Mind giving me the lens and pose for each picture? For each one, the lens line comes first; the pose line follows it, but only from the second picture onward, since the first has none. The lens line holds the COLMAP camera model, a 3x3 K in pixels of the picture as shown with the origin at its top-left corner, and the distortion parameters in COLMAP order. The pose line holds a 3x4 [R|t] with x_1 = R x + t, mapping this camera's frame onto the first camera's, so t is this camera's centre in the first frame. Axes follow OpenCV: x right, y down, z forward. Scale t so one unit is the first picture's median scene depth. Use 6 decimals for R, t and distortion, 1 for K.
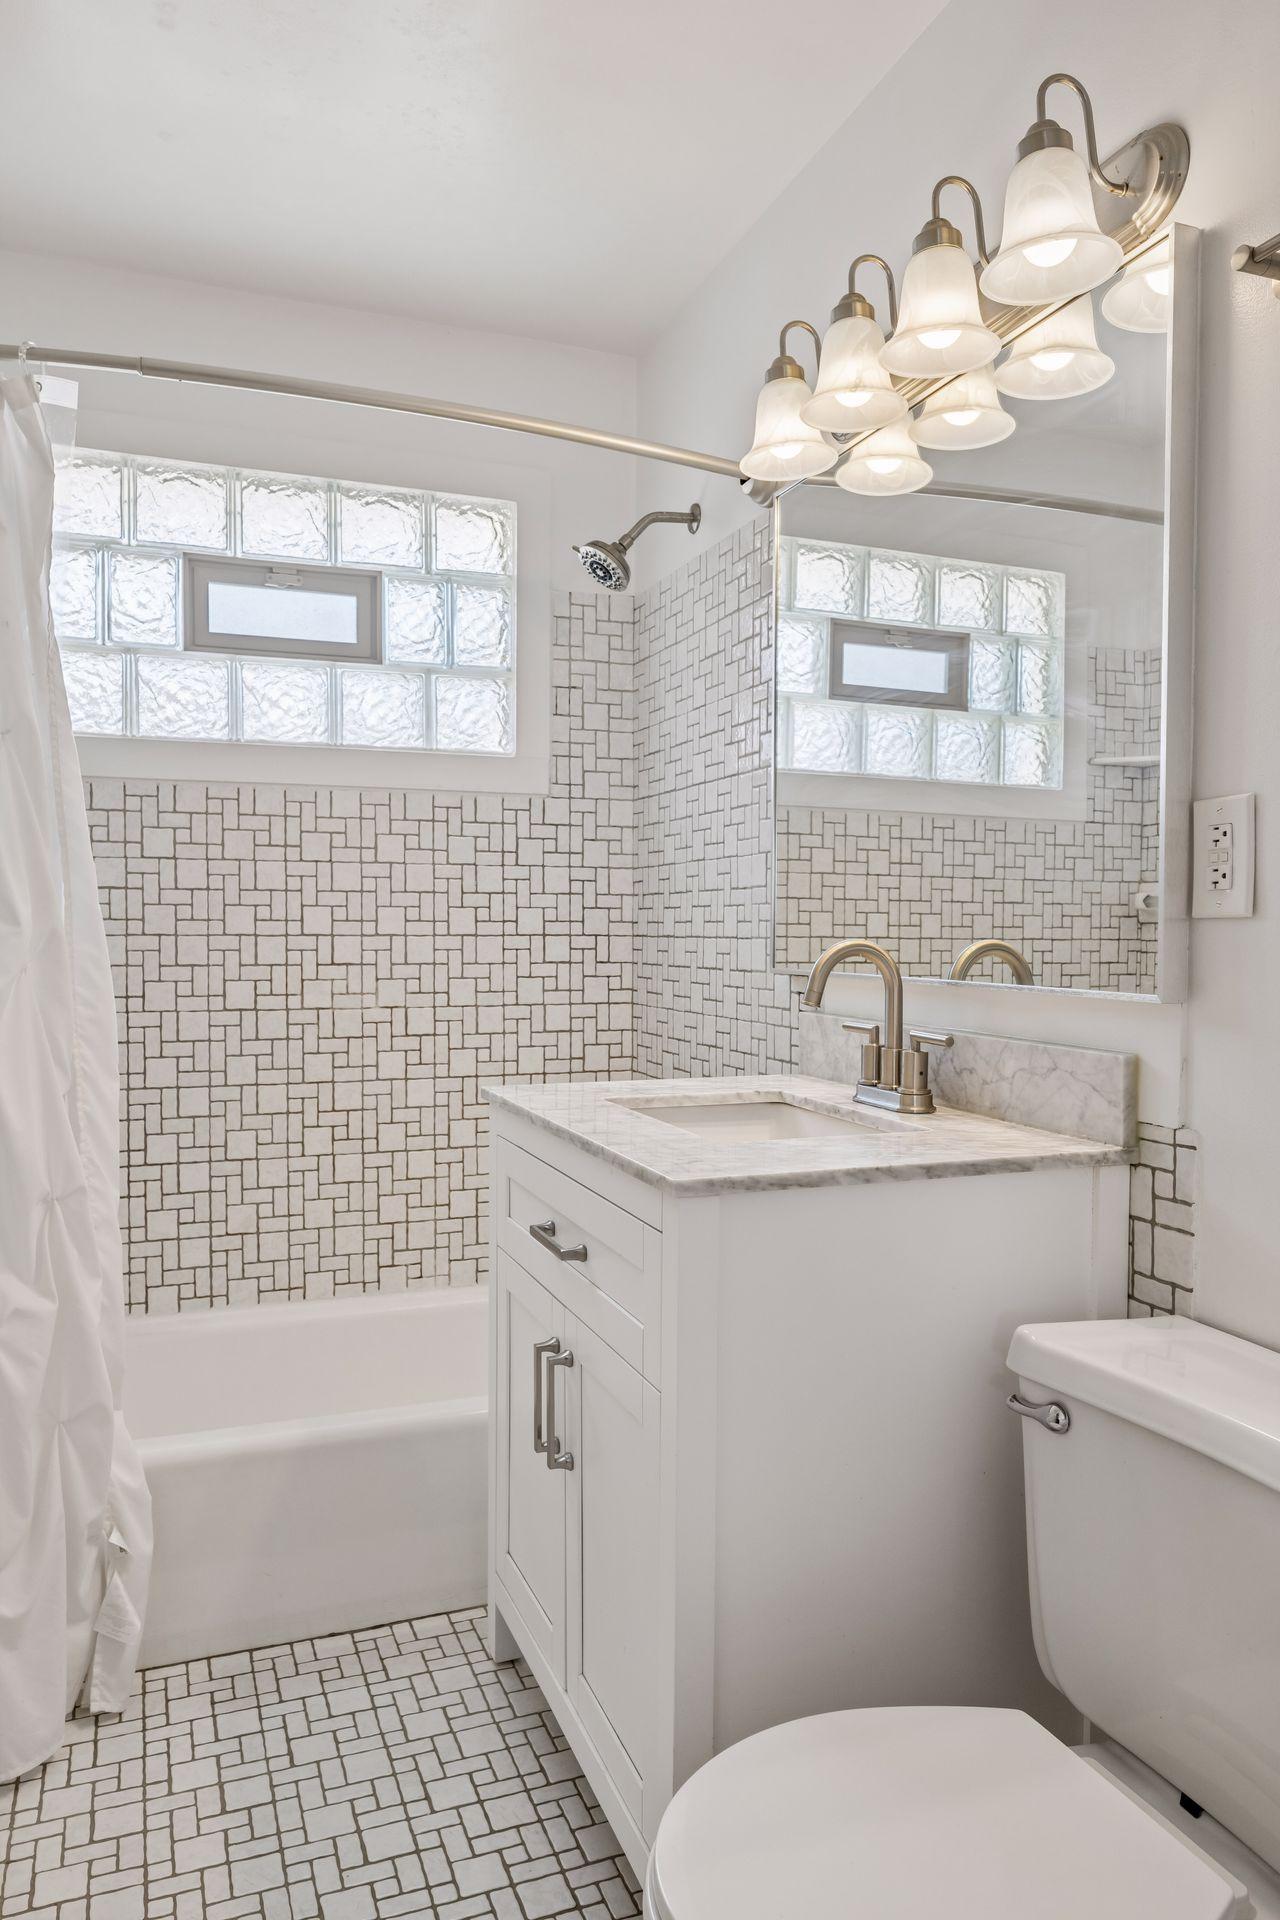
lens RADIAL K [[1321.4, 0, 646.7], [0, 1321.4, 961.5], [0, 0, 1]] dist [-0.003486, -0.006500]
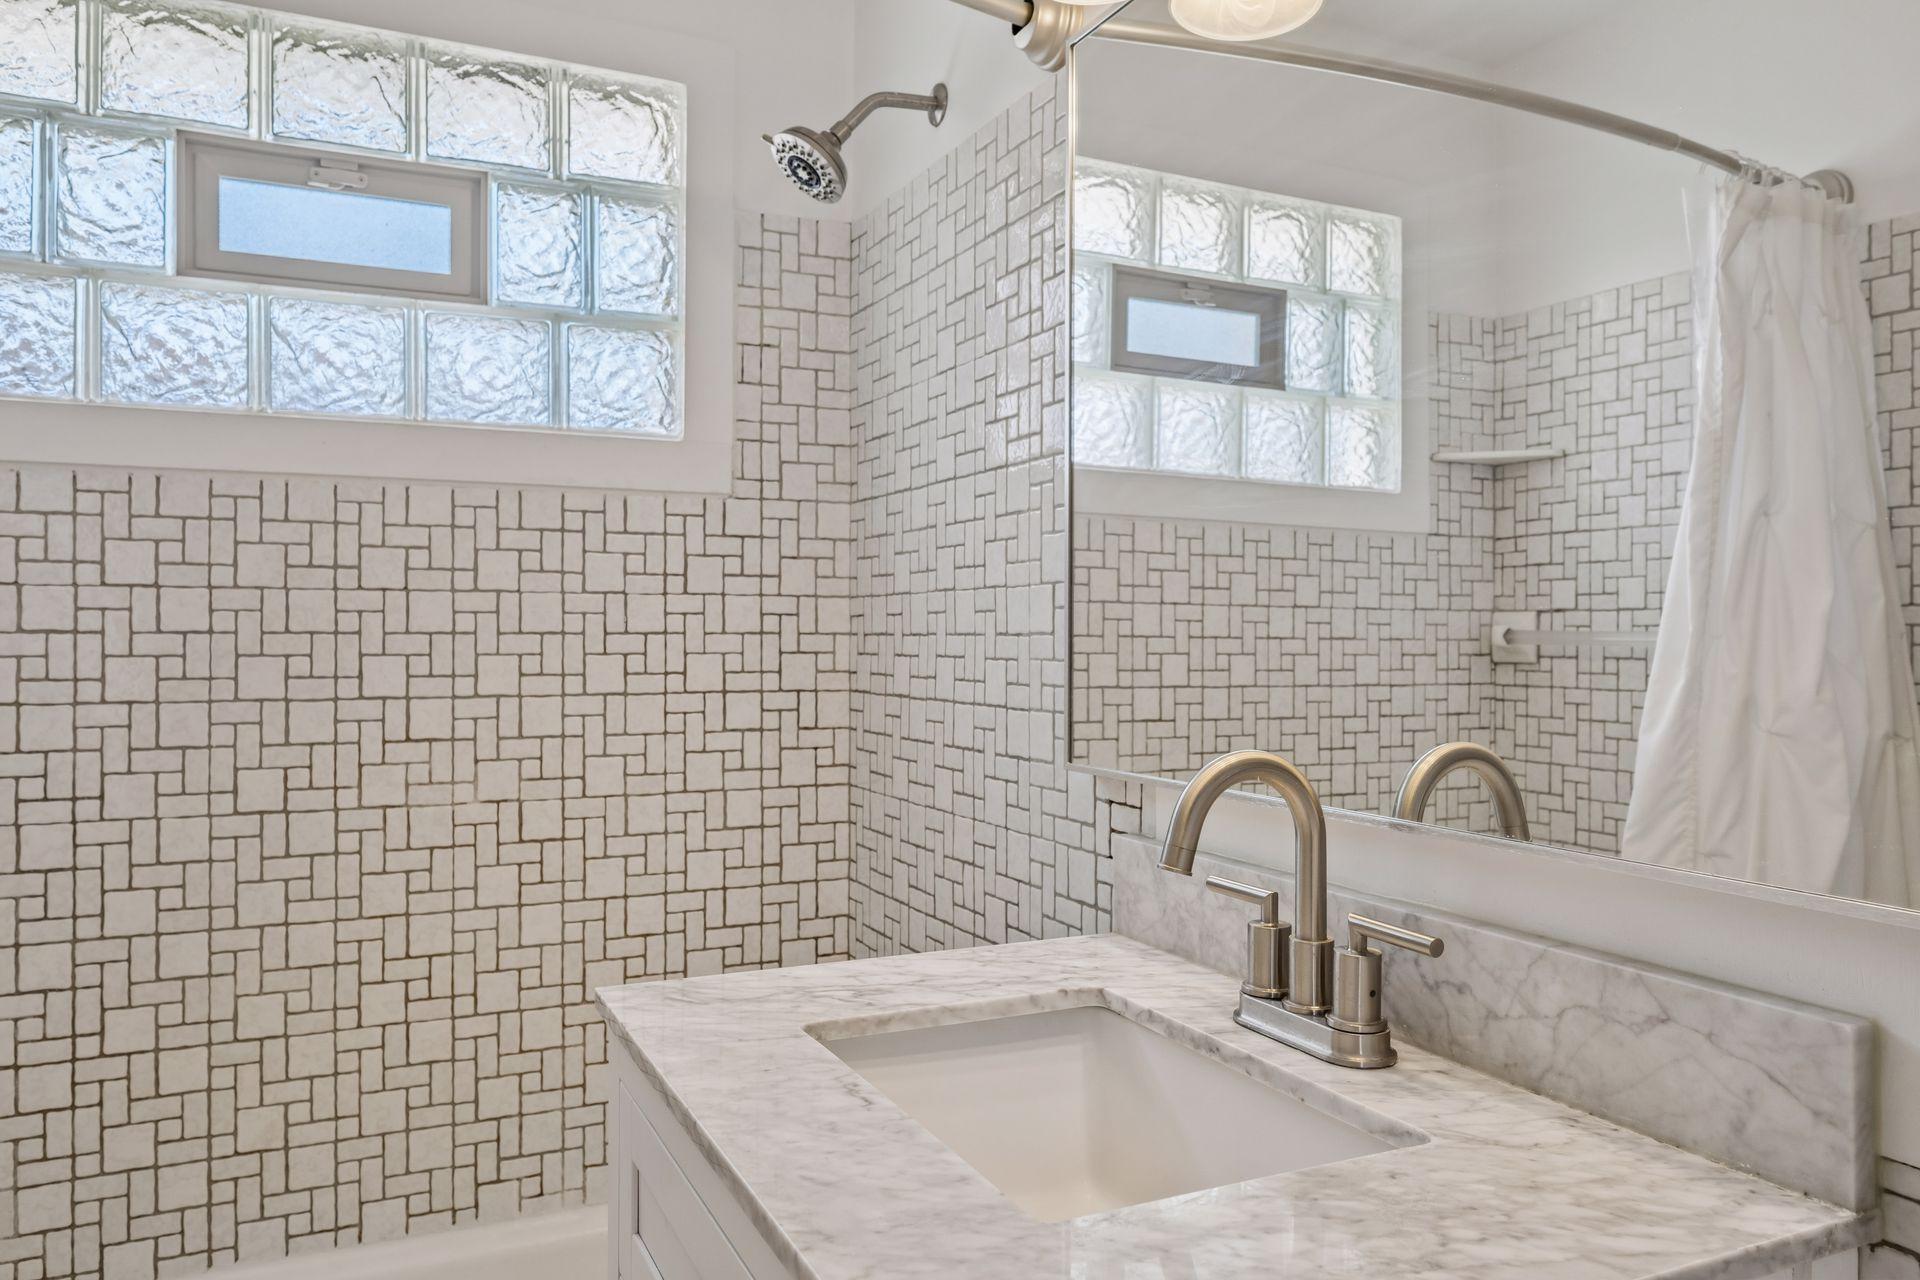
lens RADIAL K [[1321.4, 0, 957.5], [0, 1321.4, 634.7], [0, 0, 1]] dist [-0.003486, -0.006500]
pose [[0.997138, -0.000752, 0.075602, -0.006943], [0.002338, 0.999779, -0.020894, -0.037586], [-0.075569, 0.021011, 0.996919, 0.299988]]
